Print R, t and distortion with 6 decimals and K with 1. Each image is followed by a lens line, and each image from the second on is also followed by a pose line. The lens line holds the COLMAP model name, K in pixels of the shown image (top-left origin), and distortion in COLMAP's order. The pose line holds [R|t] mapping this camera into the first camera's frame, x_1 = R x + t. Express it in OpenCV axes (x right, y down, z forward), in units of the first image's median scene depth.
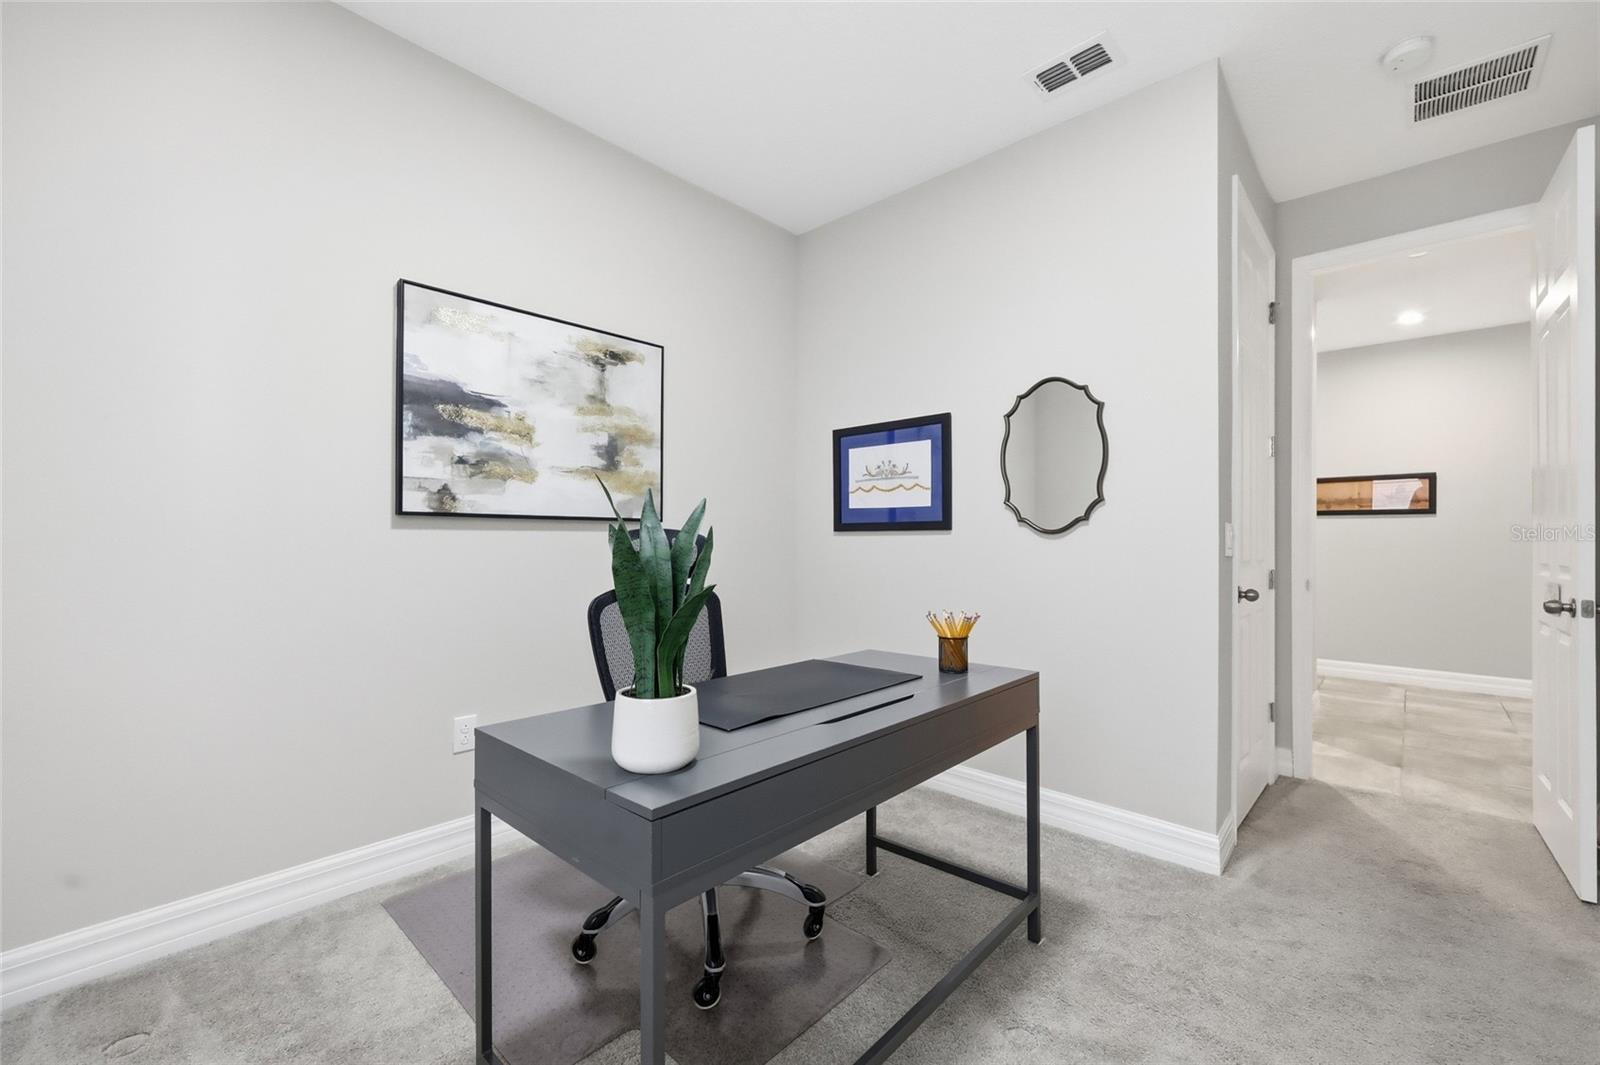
lens RADIAL K [[645.5, 0, 788.7], [0, 645.5, 546.5], [0, 0, 1]] dist [-0.002510, 0.000022]
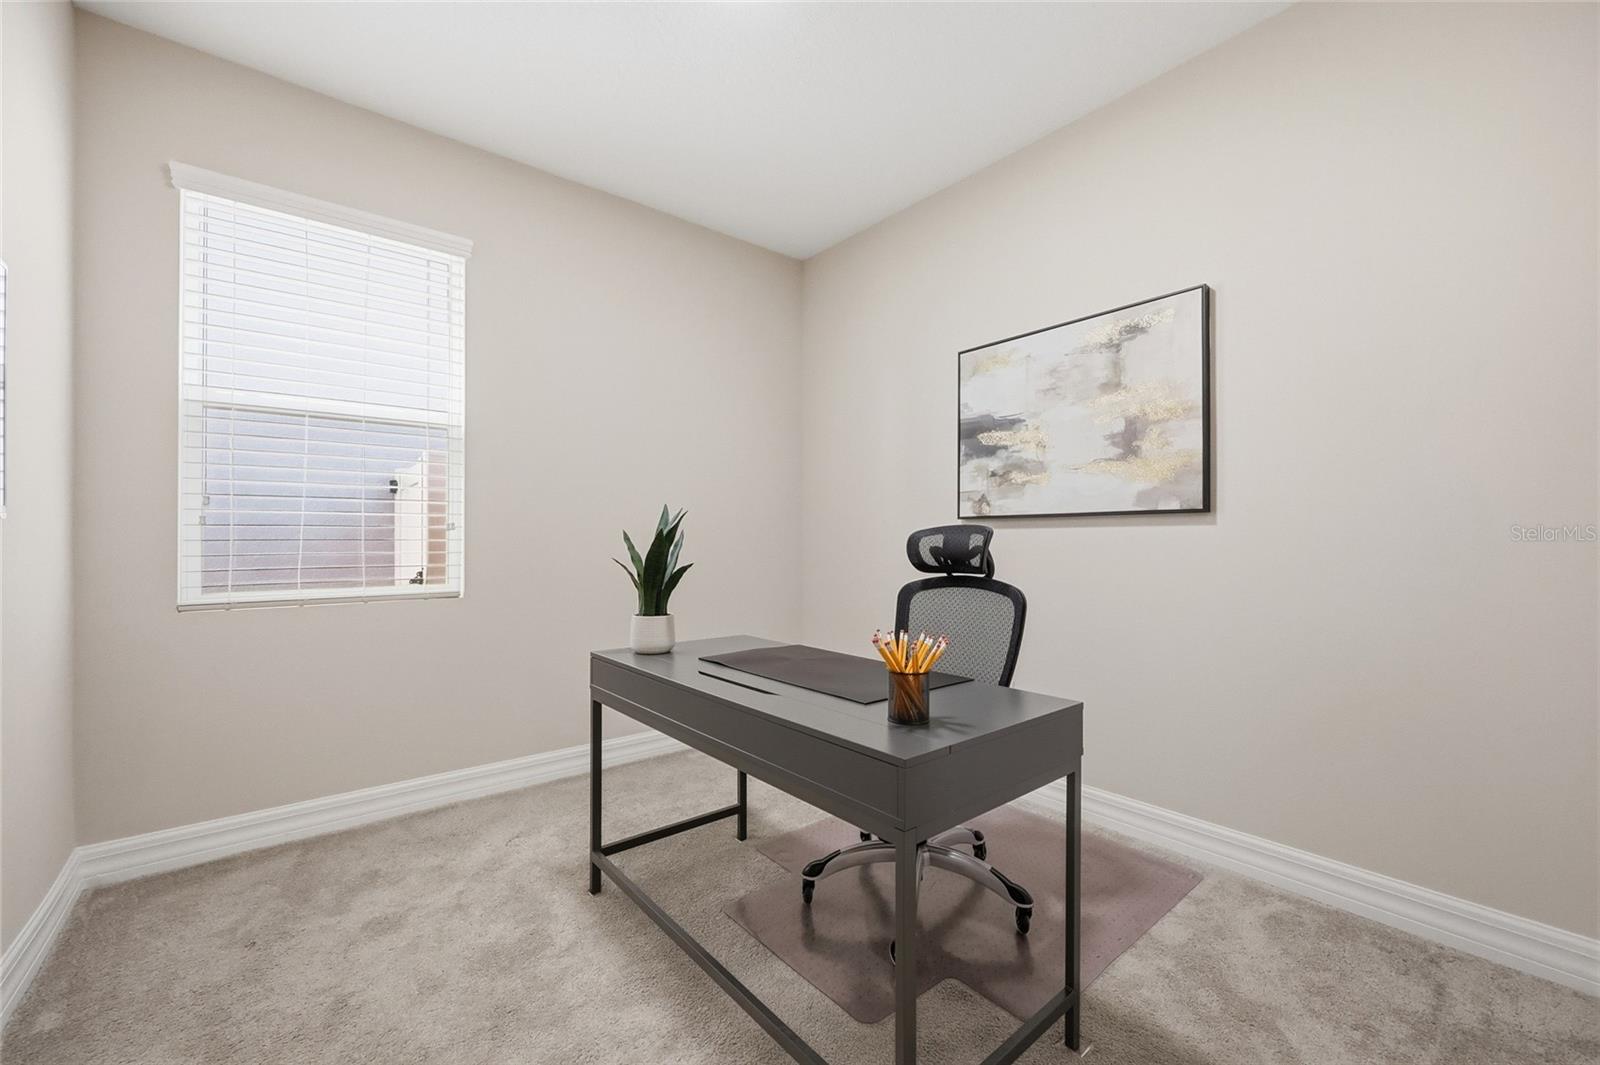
lens RADIAL K [[645.5, 0, 790.4], [0, 645.5, 528.9], [0, 0, 1]] dist [-0.002510, 0.000022]
pose [[-0.144291, -0.002930, -0.989531, 0.794816], [0.006277, 0.999973, -0.003876, -0.022735], [0.989515, -0.006770, -0.144269, 0.777685]]
